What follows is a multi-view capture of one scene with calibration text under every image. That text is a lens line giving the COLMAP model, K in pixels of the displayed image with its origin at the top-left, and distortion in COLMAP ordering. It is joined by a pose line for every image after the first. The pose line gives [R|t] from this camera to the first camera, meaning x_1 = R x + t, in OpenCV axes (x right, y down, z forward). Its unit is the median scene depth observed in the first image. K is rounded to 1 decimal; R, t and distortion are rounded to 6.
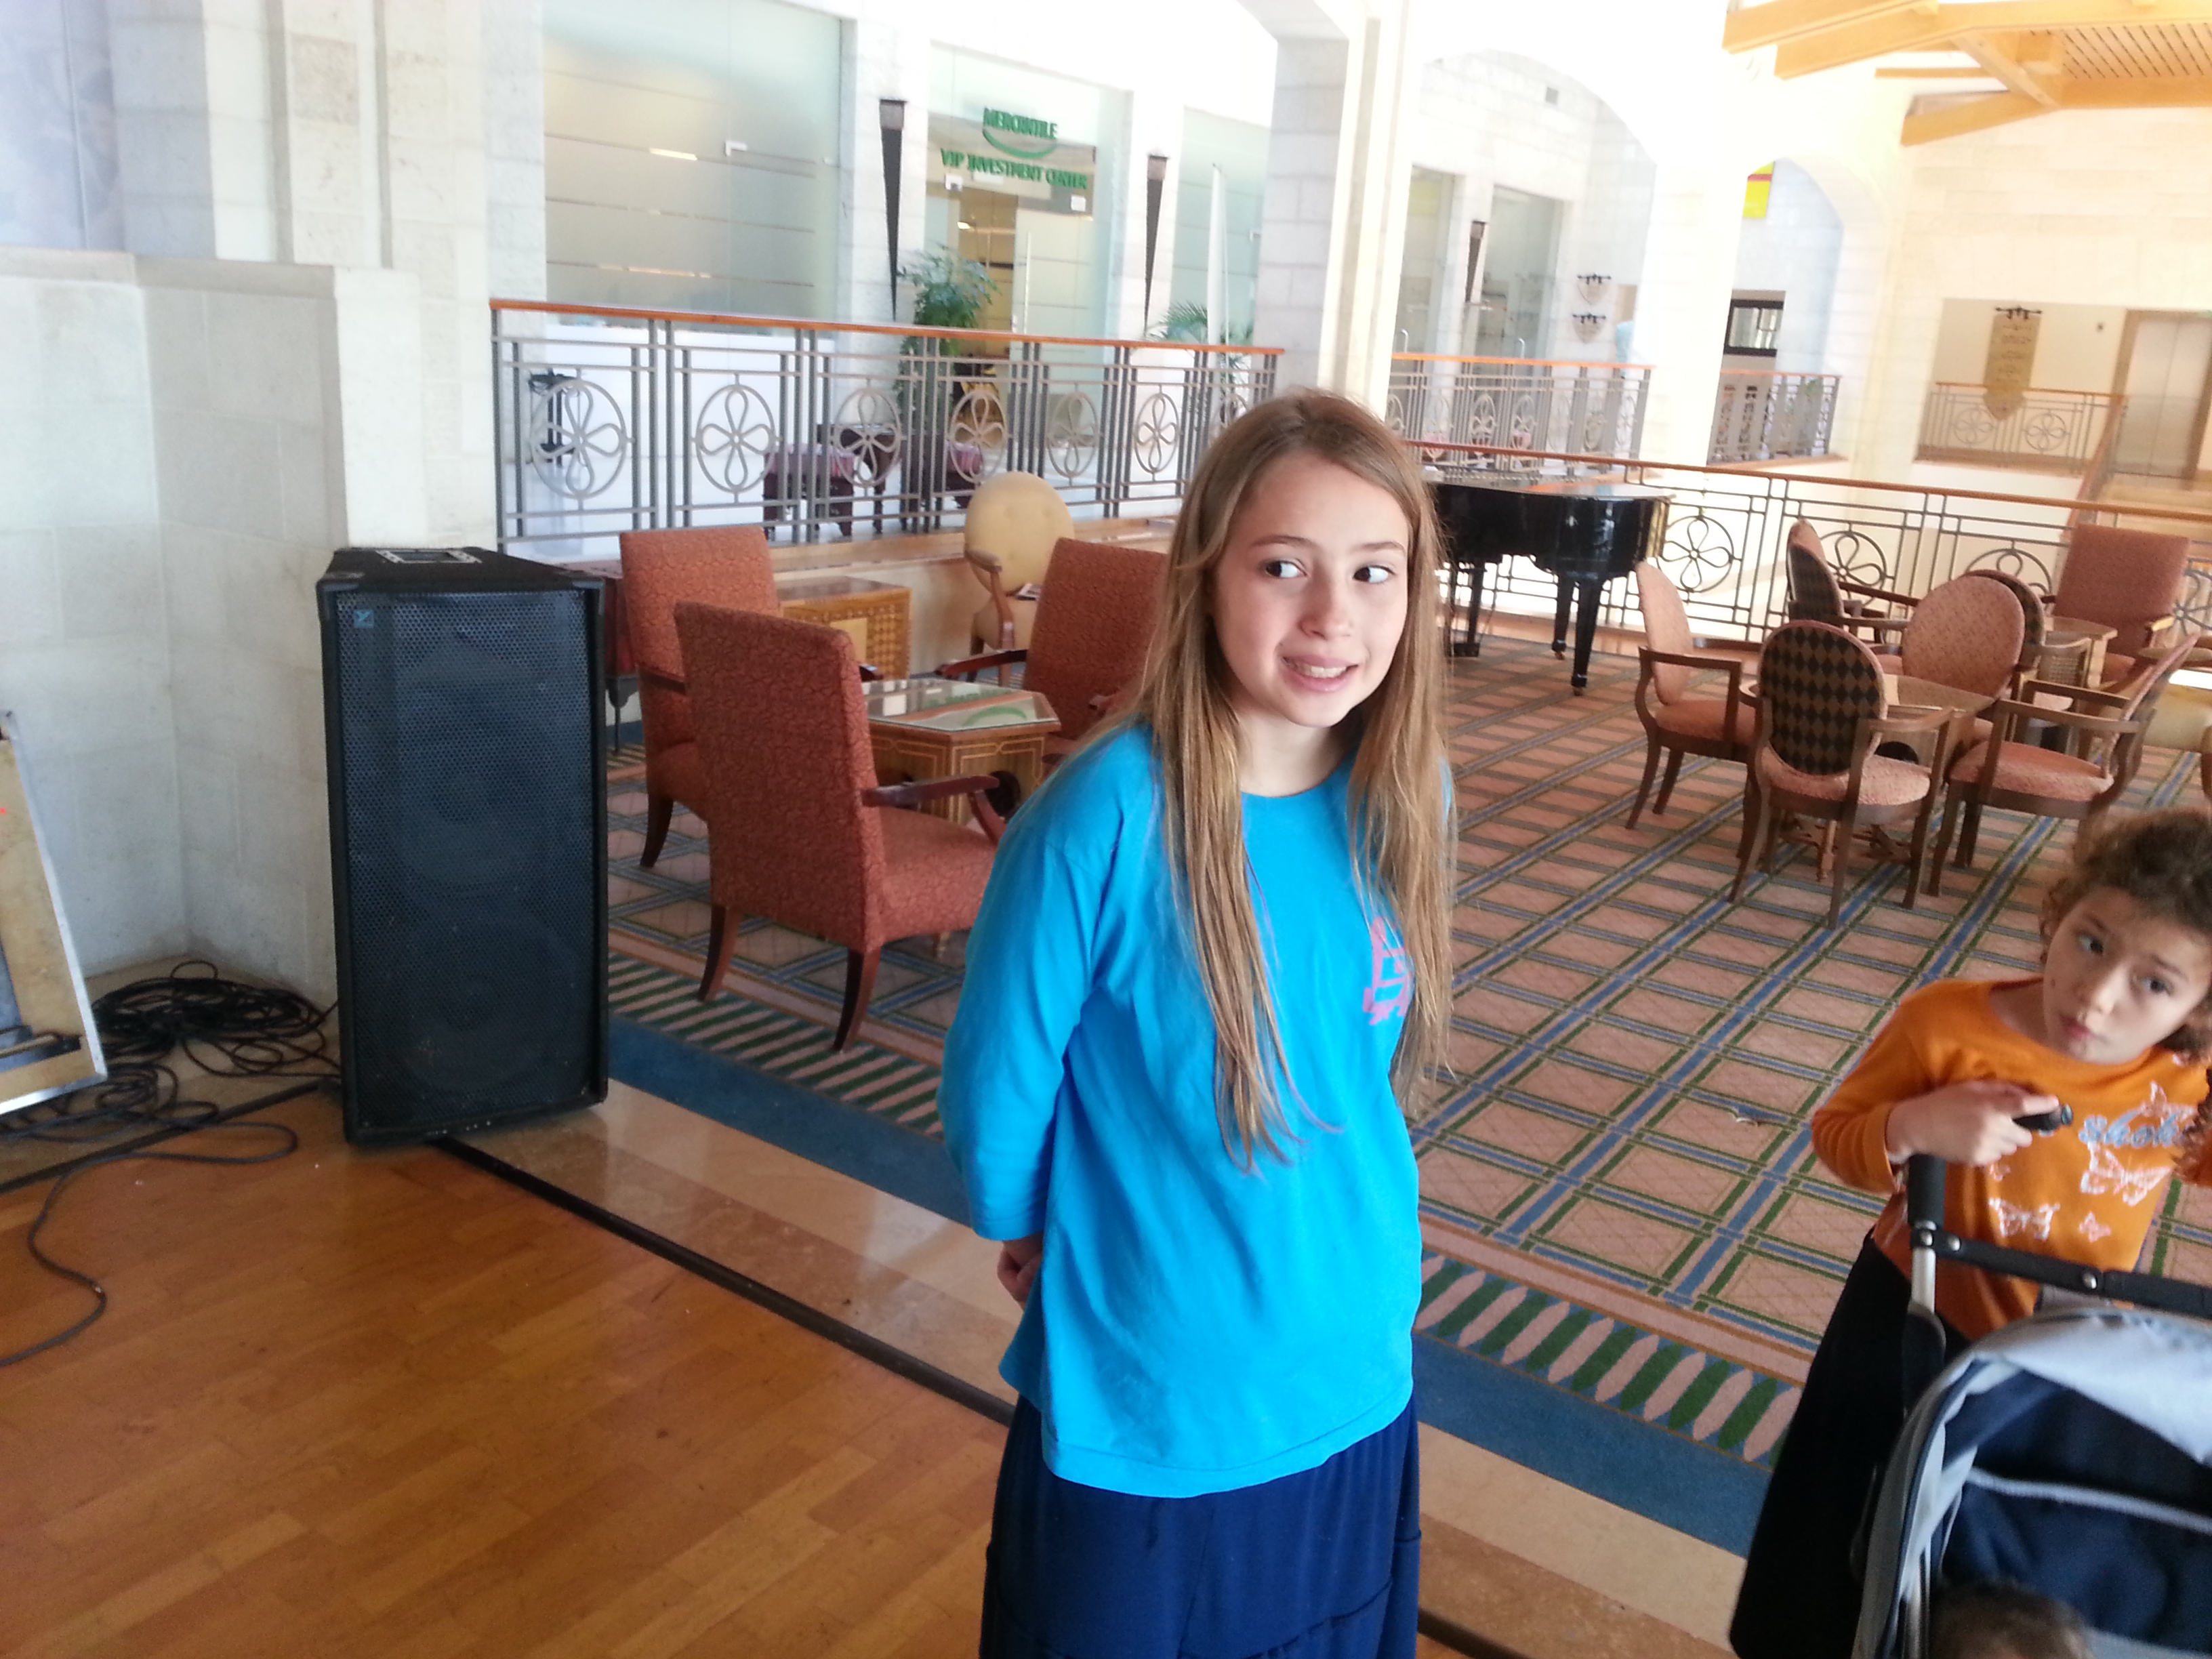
lens RADIAL K [[1769.7, 0, 1092.3], [0, 1769.7, 800.1], [0, 0, 1]] dist [0.086244, -0.133190]
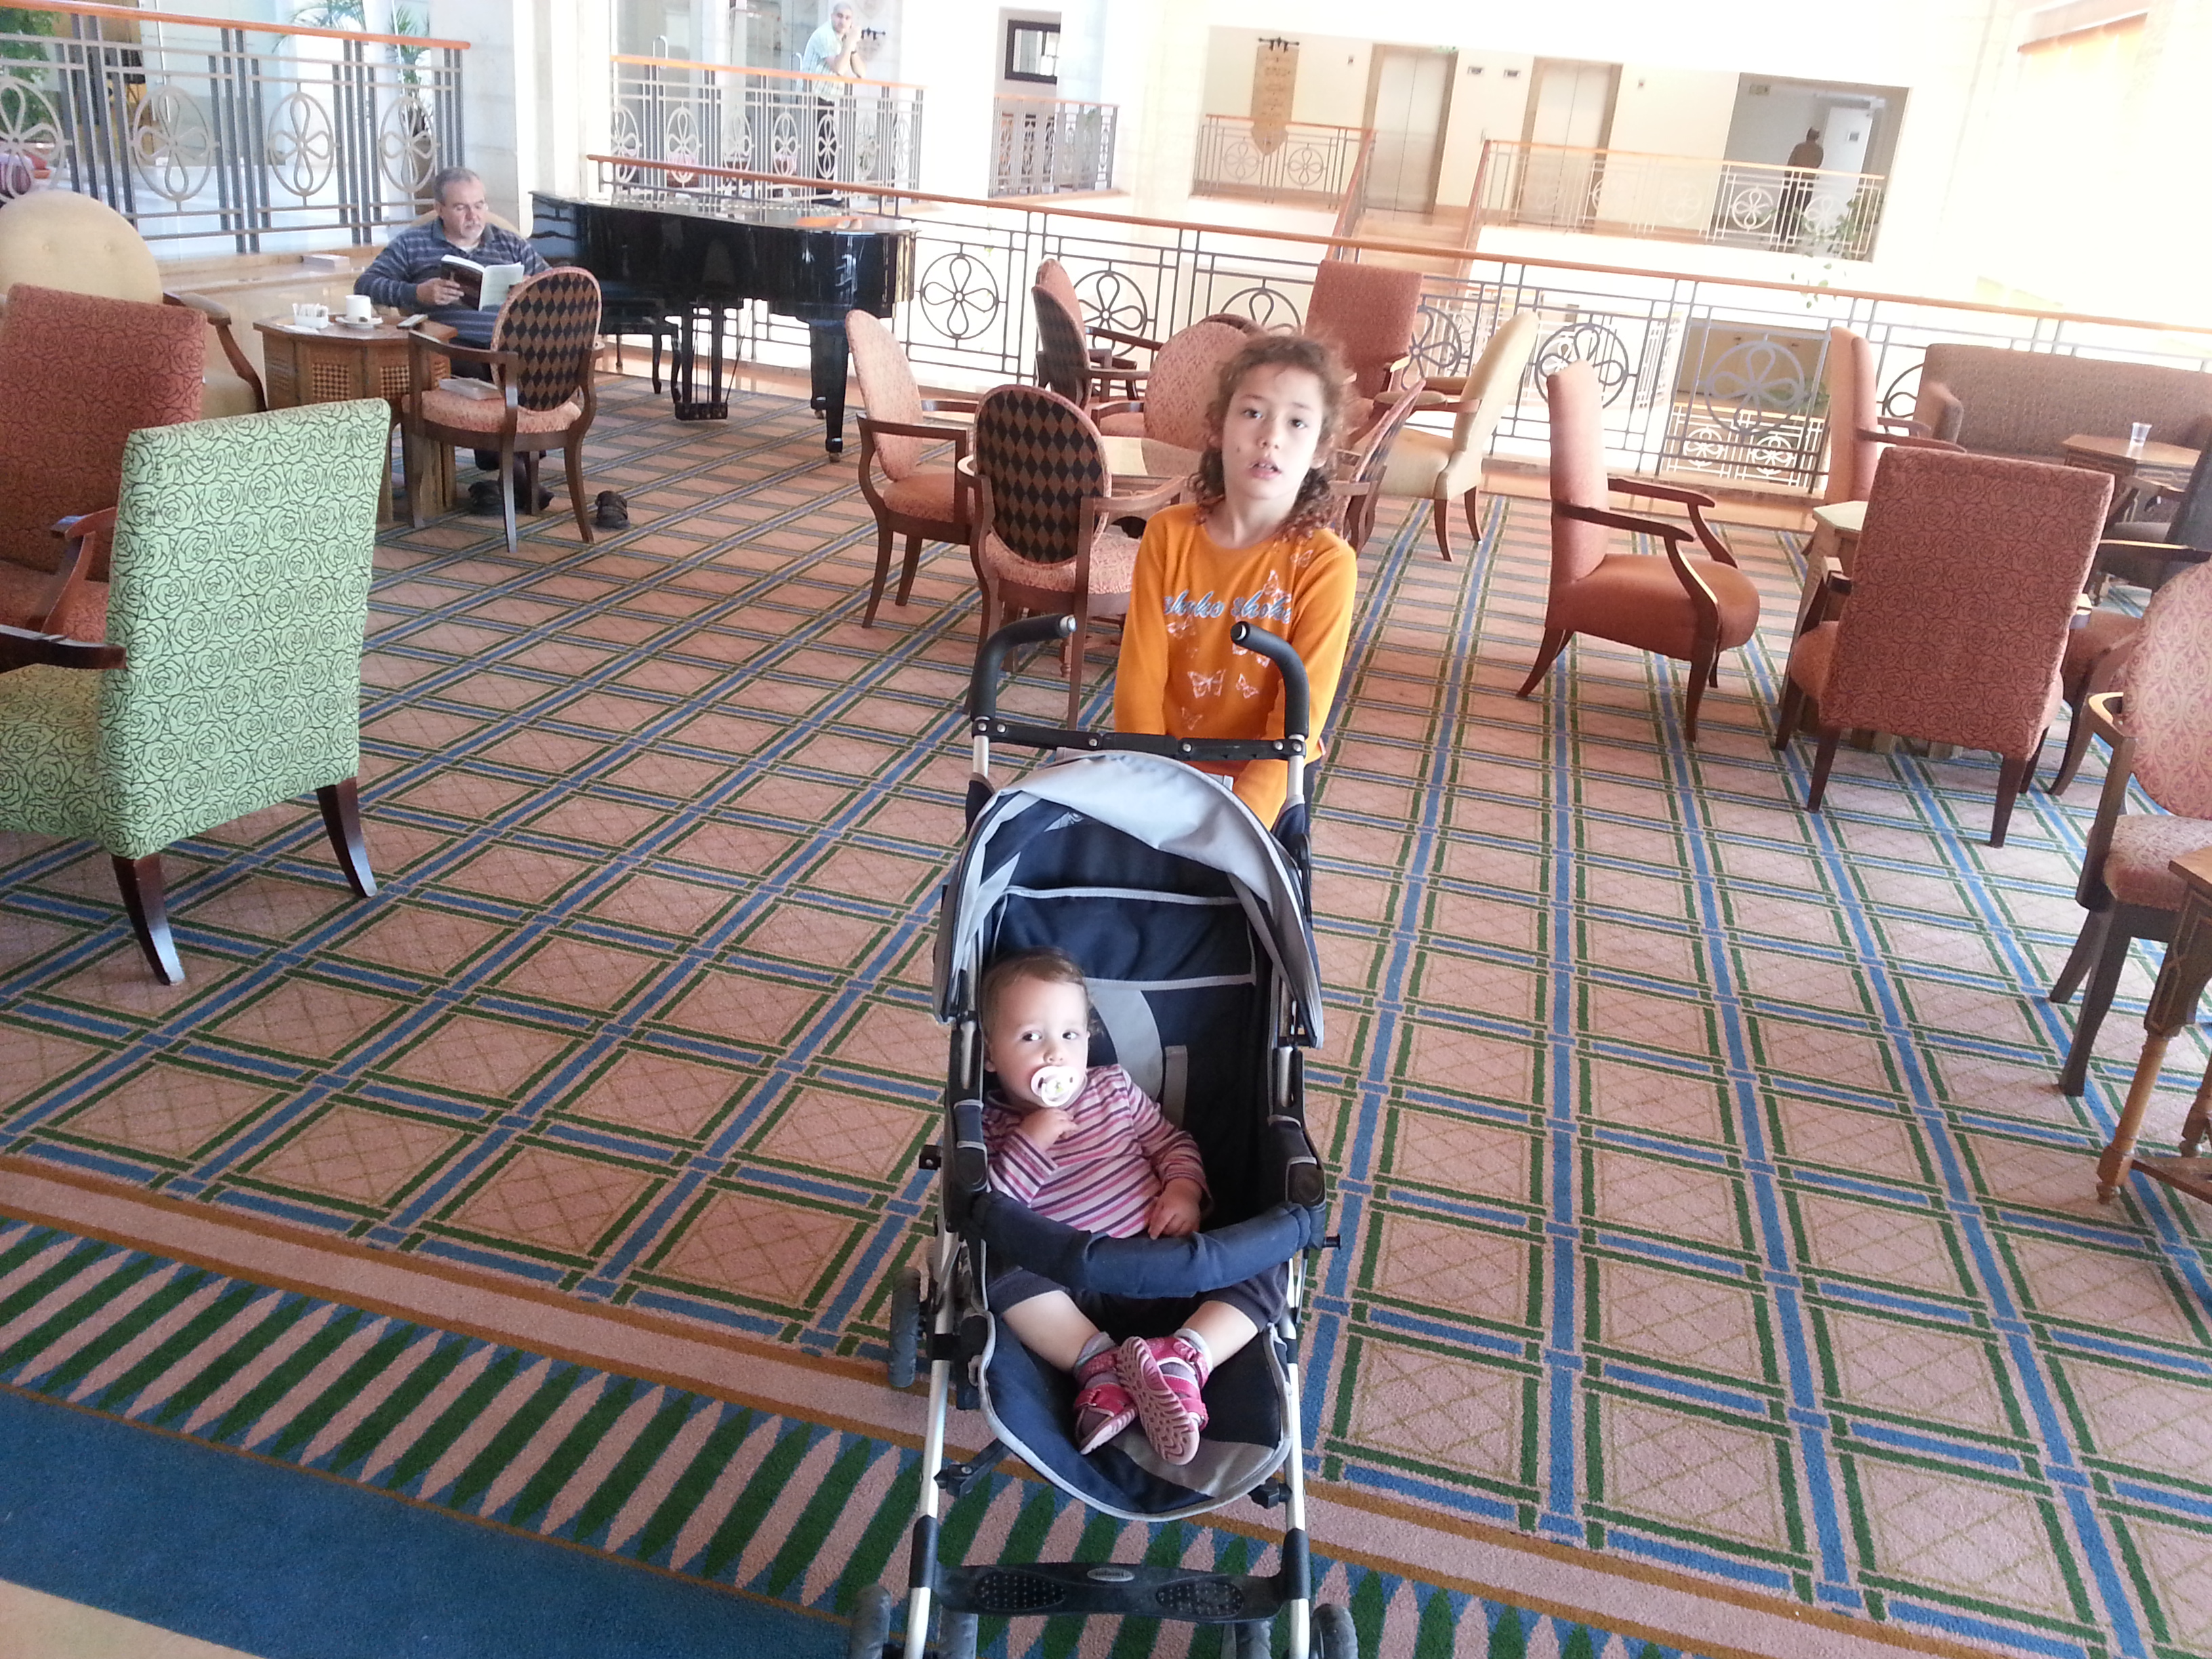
lens RADIAL K [[1769.7, 0, 1099.9], [0, 1769.7, 781.0], [0, 0, 1]] dist [0.086244, -0.133190]
pose [[0.934221, -0.106650, 0.340377, 0.082013], [0.061627, 0.988164, 0.140475, -0.018694], [-0.351330, -0.110258, 0.929737, 0.116524]]
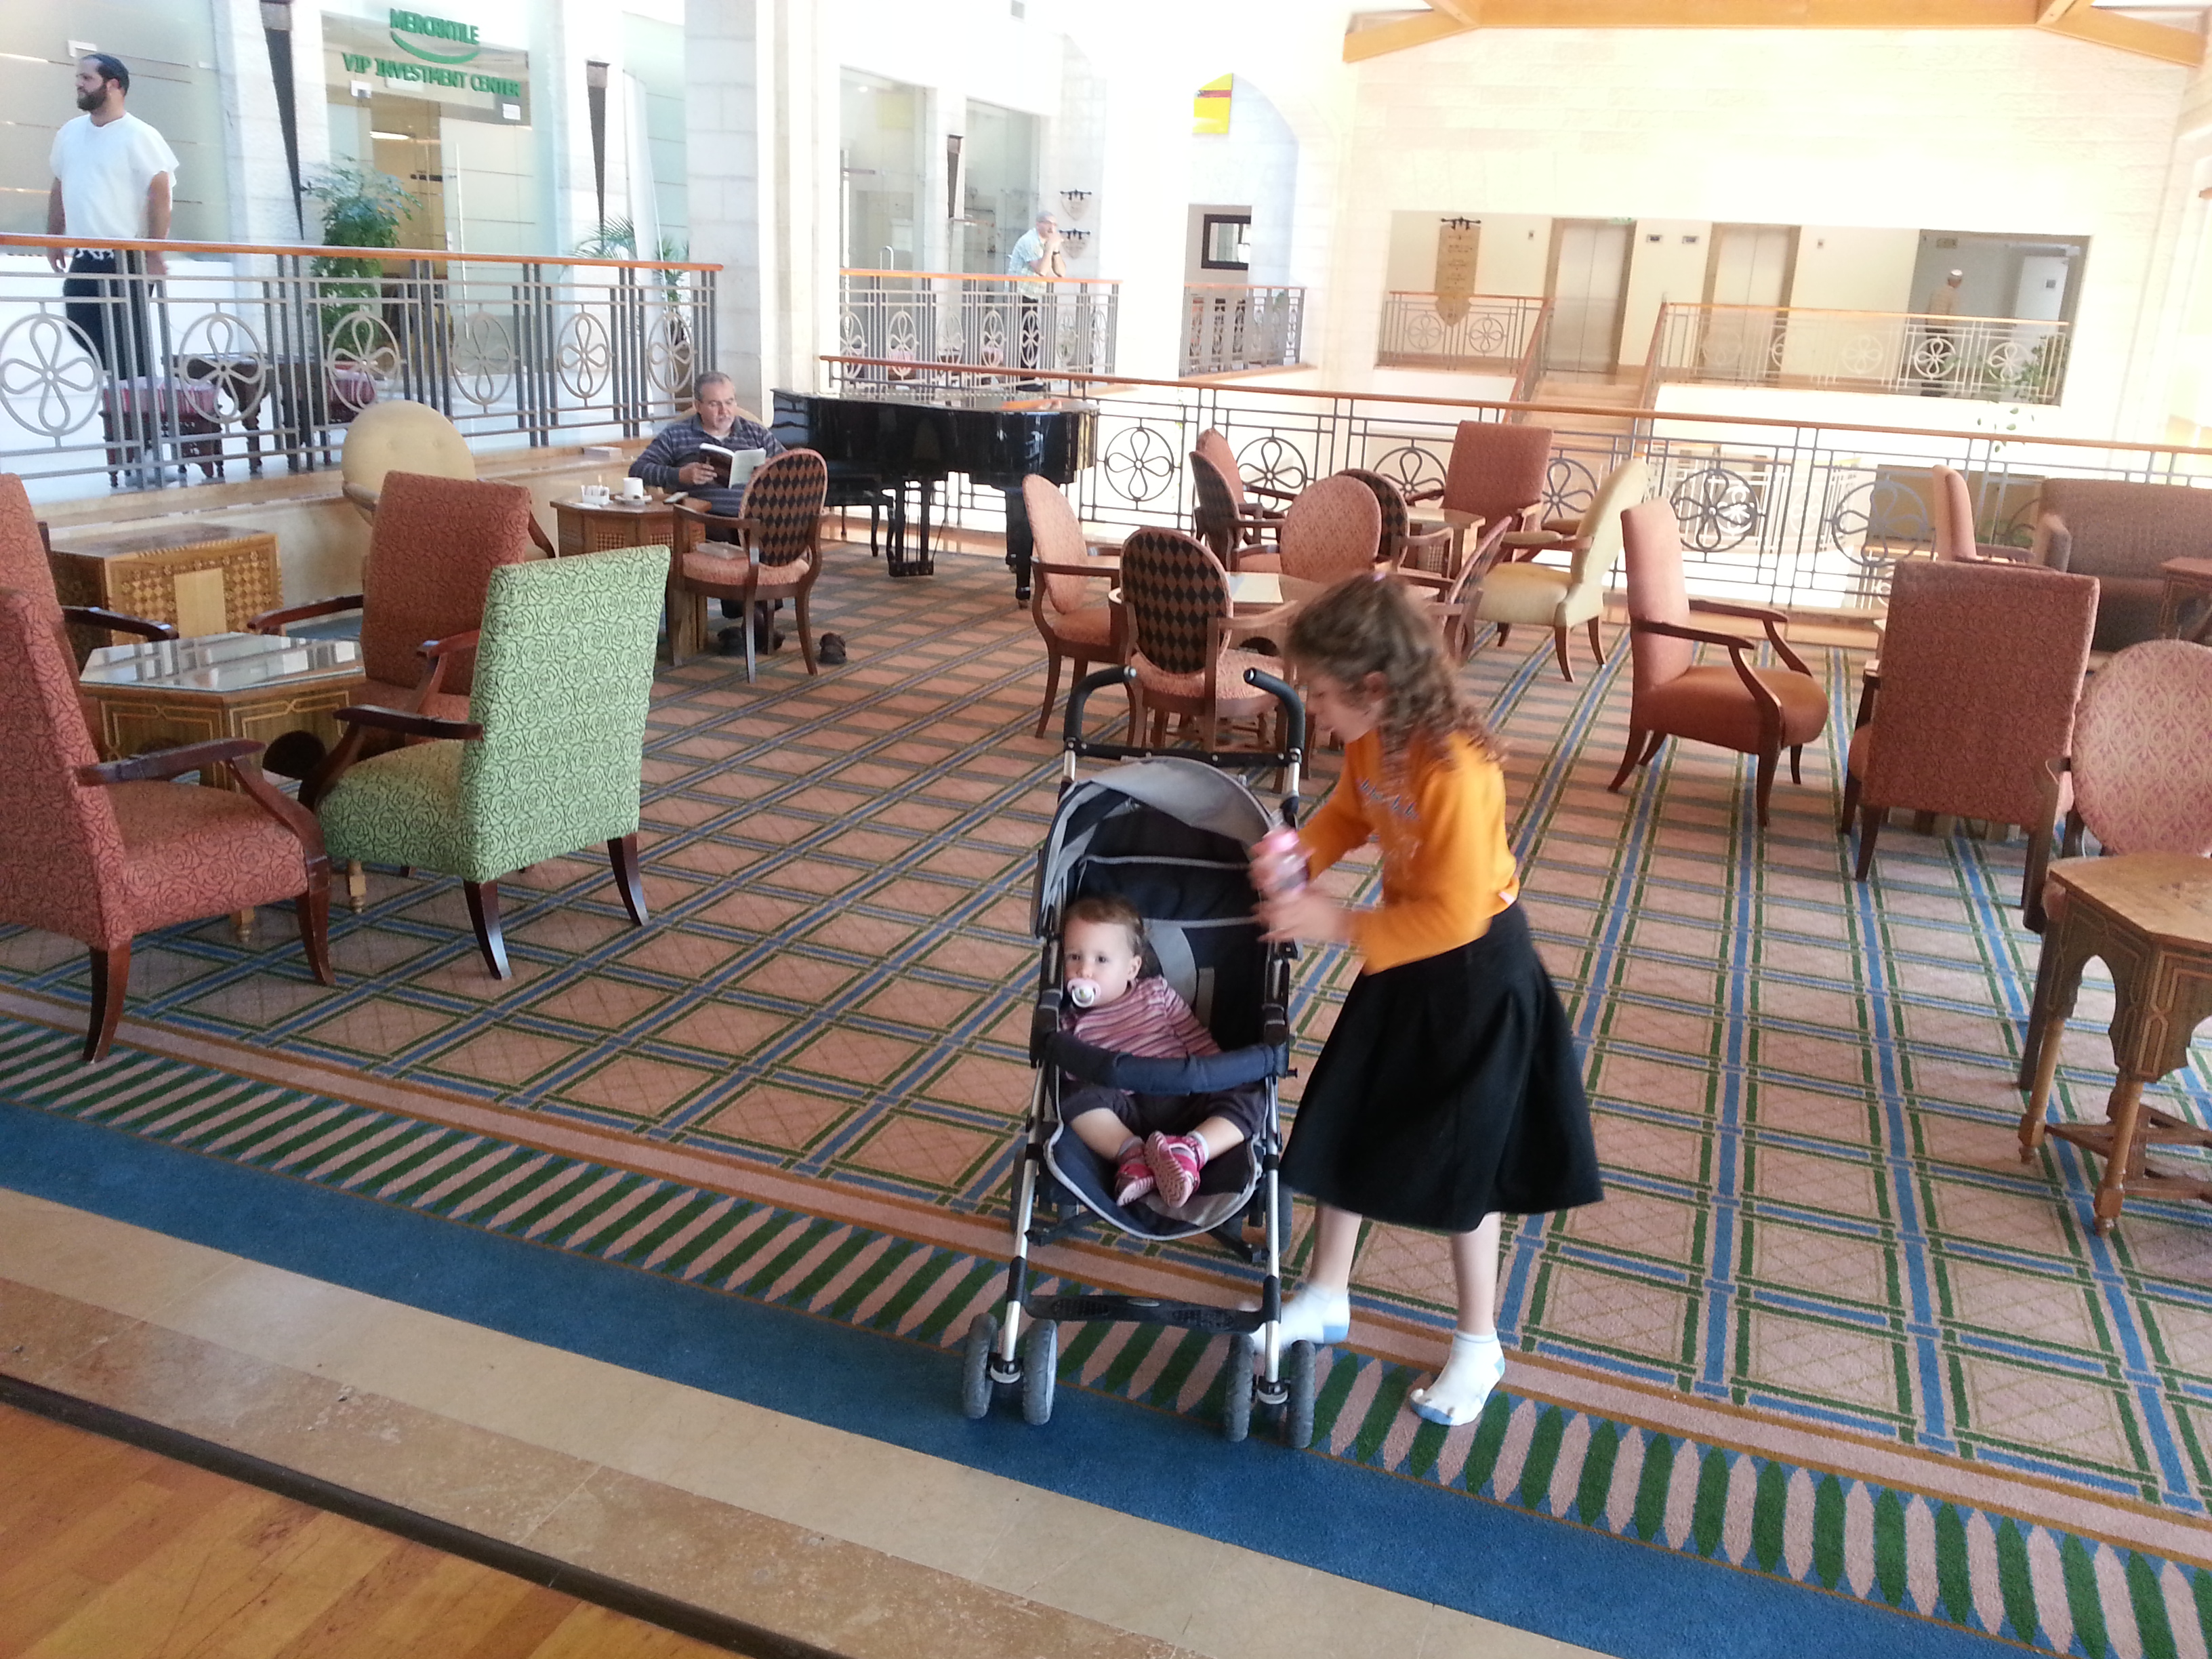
lens RADIAL K [[1769.7, 0, 1092.7], [0, 1769.7, 791.1], [0, 0, 1]] dist [0.086244, -0.133190]
pose [[0.969343, -0.085117, 0.230499, 0.073103], [0.076430, 0.995996, 0.046373, 0.001436], [-0.233523, -0.027334, 0.971967, 0.004108]]
